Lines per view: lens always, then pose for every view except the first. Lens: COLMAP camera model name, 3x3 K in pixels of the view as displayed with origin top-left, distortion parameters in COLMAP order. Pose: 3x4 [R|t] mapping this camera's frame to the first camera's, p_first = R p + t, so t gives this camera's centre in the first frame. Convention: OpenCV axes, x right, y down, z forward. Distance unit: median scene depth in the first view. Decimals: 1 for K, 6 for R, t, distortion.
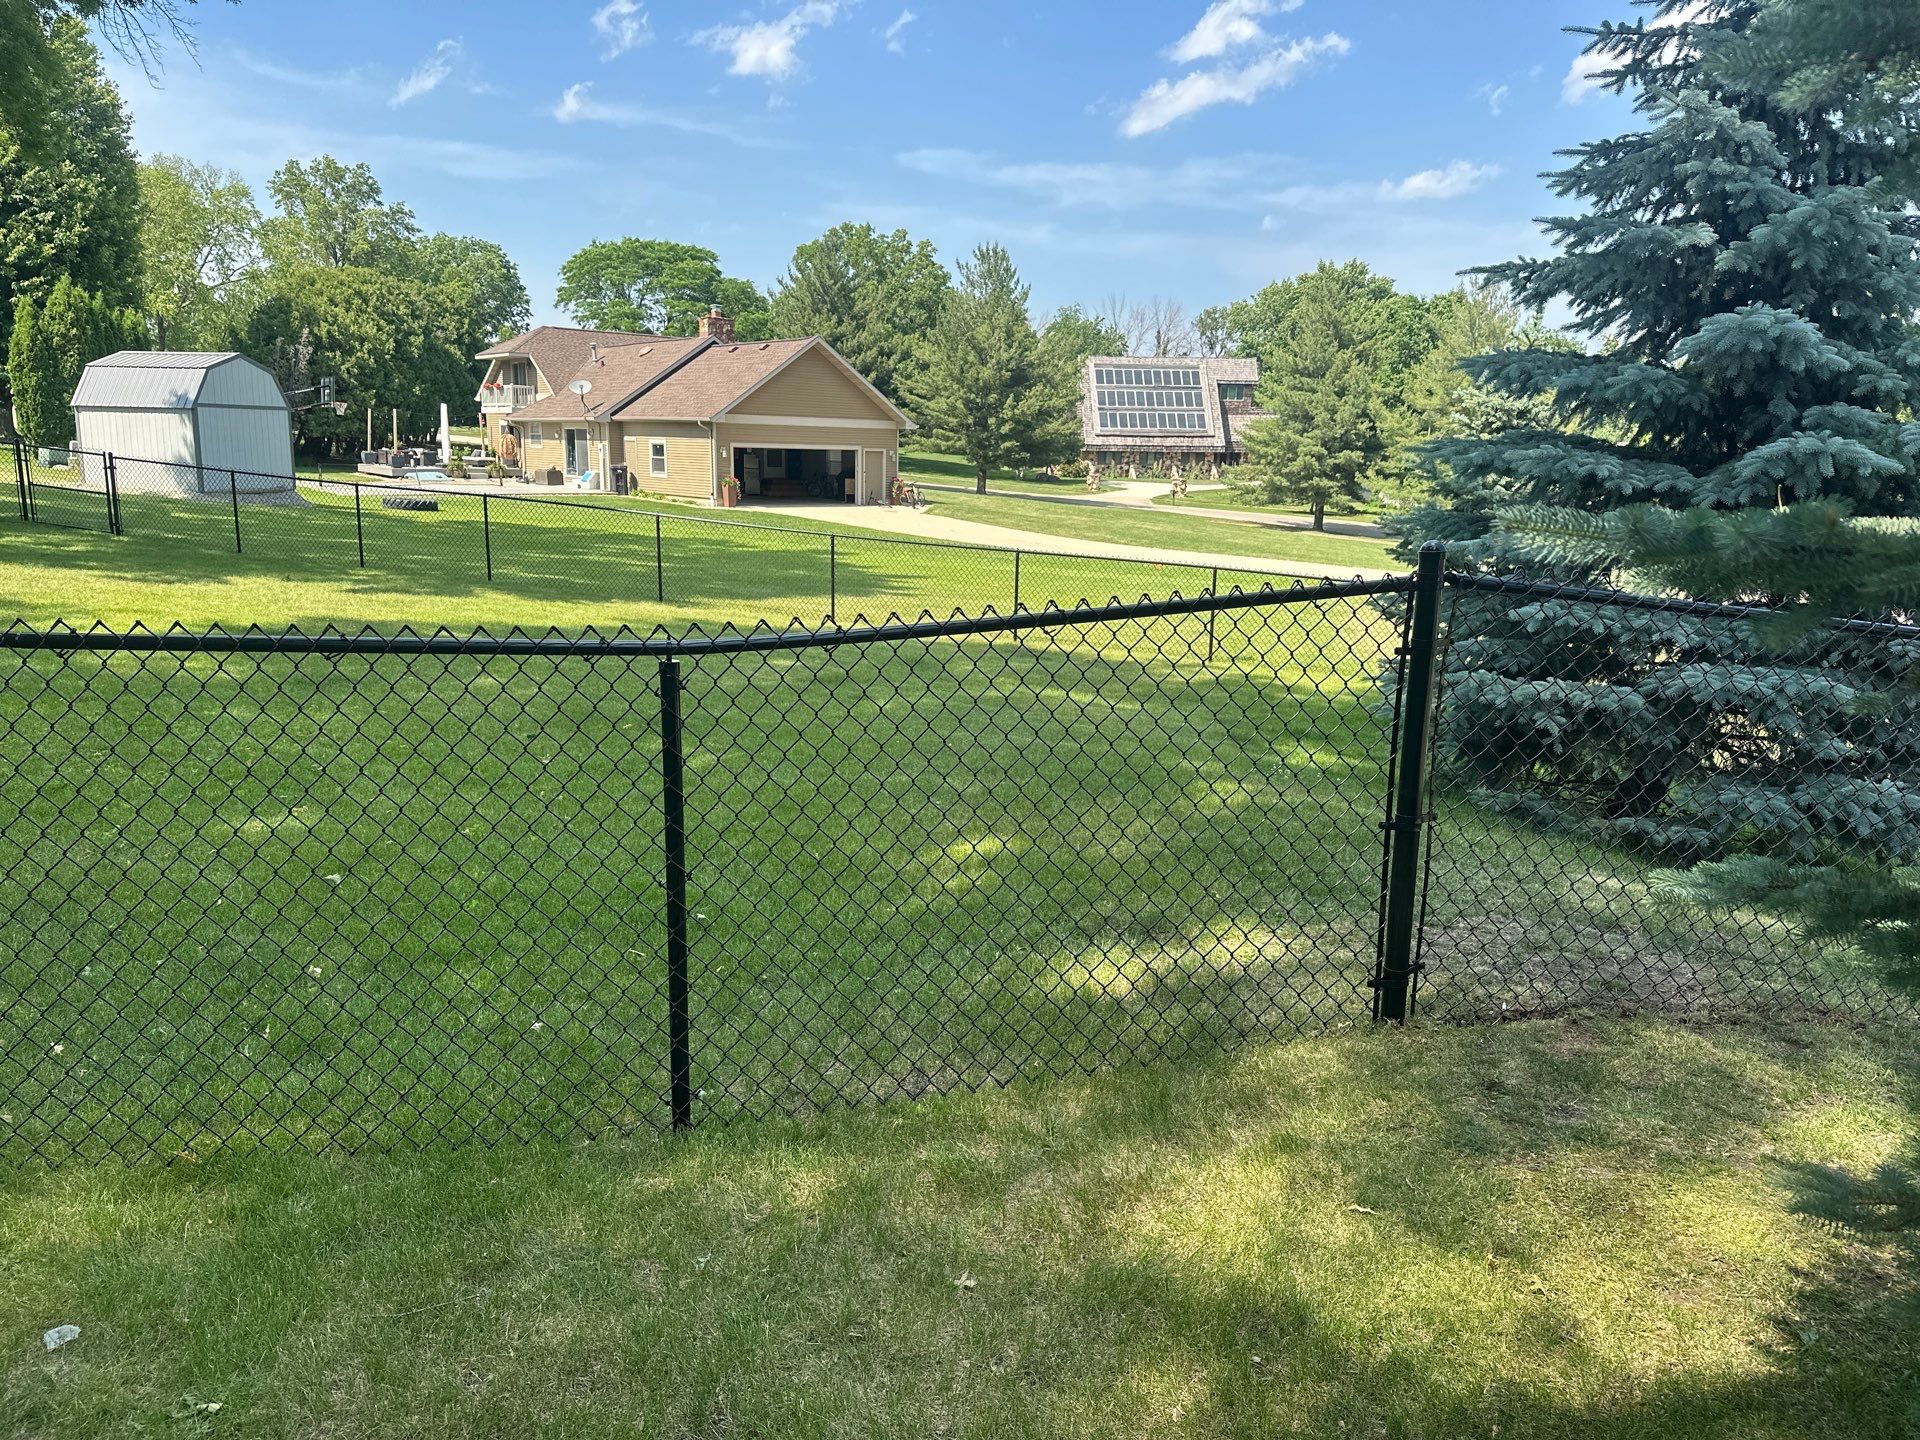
lens RADIAL K [[1351.1, 0, 966.7], [0, 1351.1, 725.1], [0, 0, 1]] dist [0.051195, -0.063746]
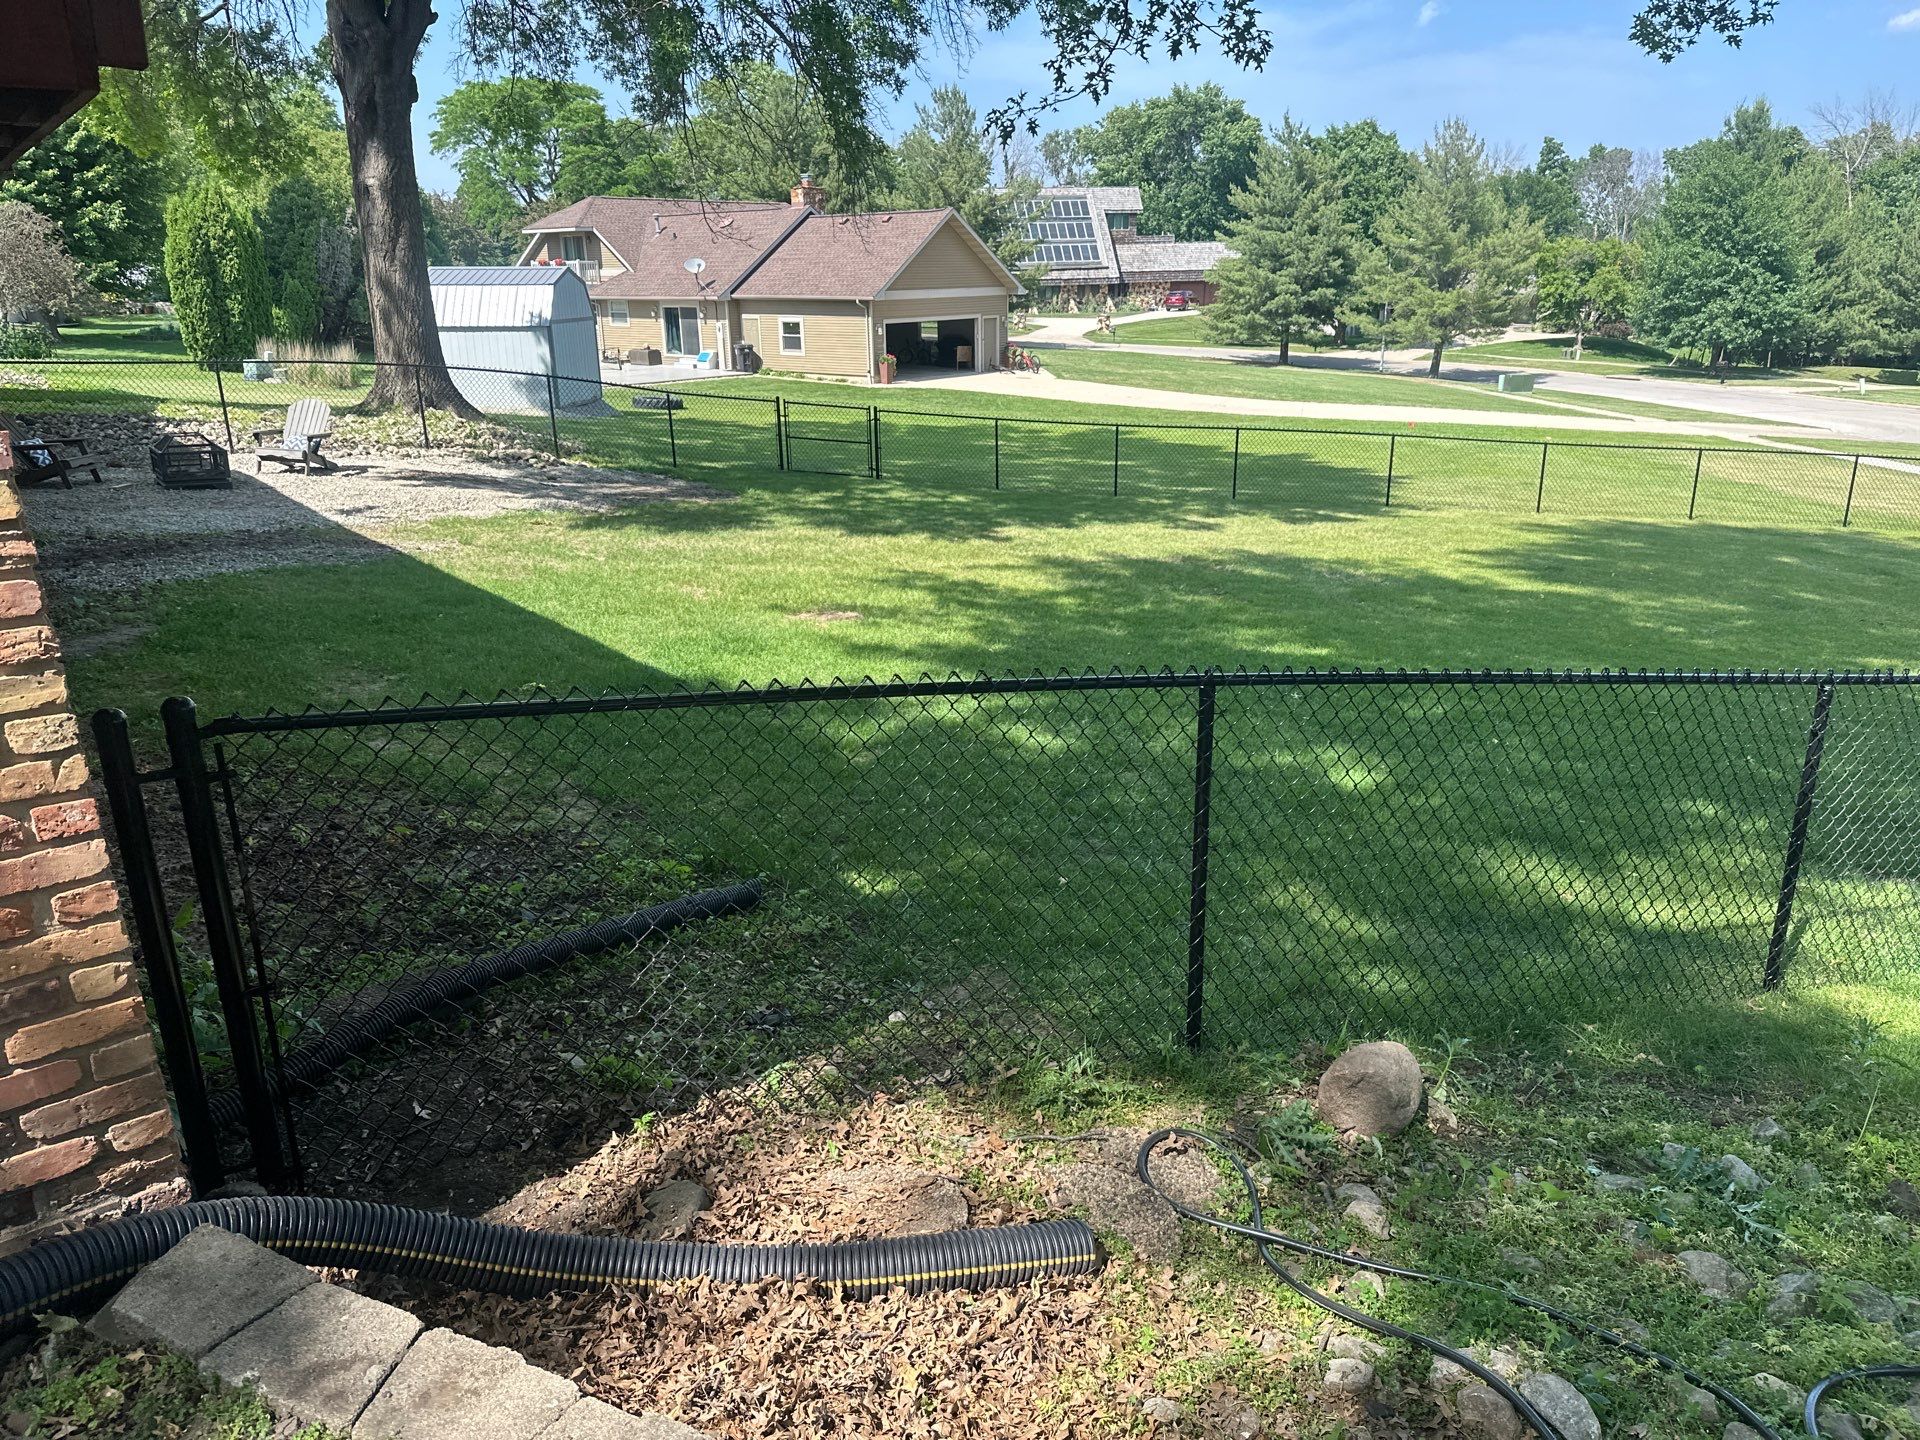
lens RADIAL K [[1339.3, 0, 972.8], [0, 1339.3, 723.3], [0, 0, 1]] dist [0.065511, -0.075436]
pose [[0.981097, -0.095843, 0.168116, -0.204255], [0.074065, 0.988566, 0.131347, -0.021288], [-0.178782, -0.116413, 0.976978, -0.039358]]
